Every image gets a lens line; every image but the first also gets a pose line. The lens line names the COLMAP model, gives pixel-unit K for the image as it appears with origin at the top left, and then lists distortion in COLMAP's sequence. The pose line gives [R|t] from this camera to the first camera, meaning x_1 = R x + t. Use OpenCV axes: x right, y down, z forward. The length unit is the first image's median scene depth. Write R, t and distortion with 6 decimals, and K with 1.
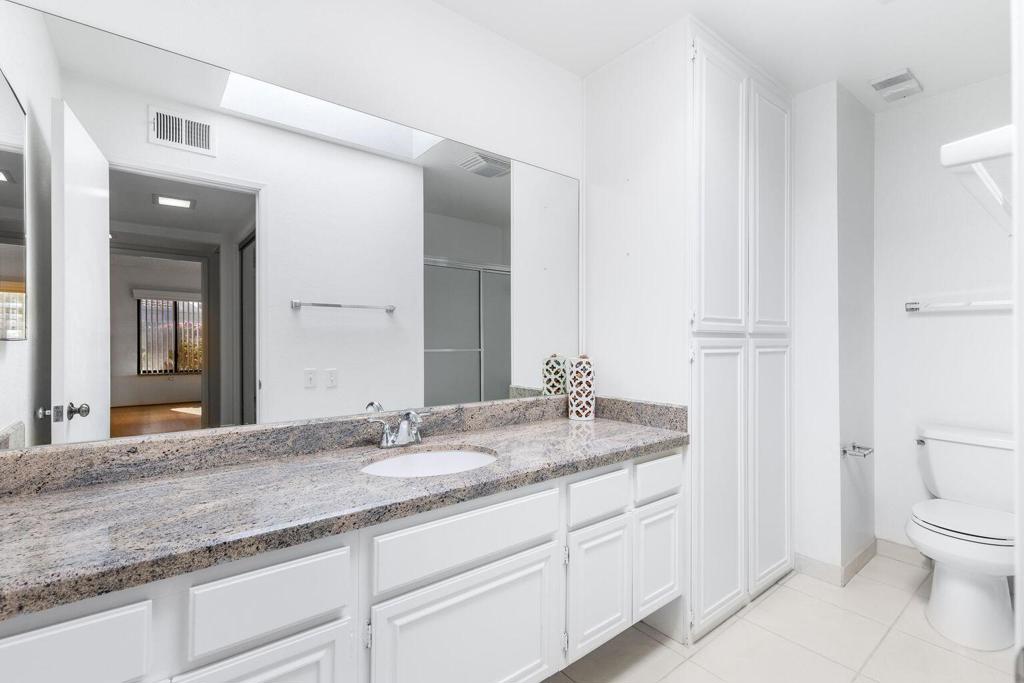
lens RADIAL K [[469.7, 0, 512.0], [0, 469.7, 341.5], [0, 0, 1]] dist [0.001841, 0.000305]
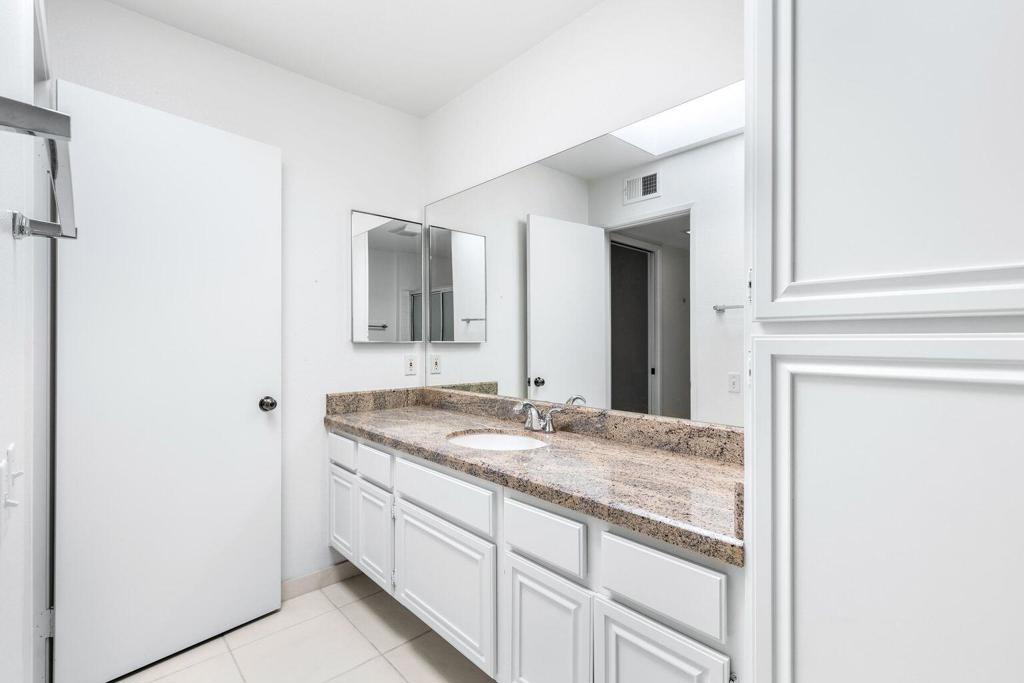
lens RADIAL K [[469.7, 0, 512.0], [0, 469.7, 341.5], [0, 0, 1]] dist [0.001841, 0.000305]
pose [[0.066524, -0.003029, -0.997780, 0.847562], [-0.006079, 0.999976, -0.003441, 0.000310], [0.997766, 0.006294, 0.066504, 0.766390]]
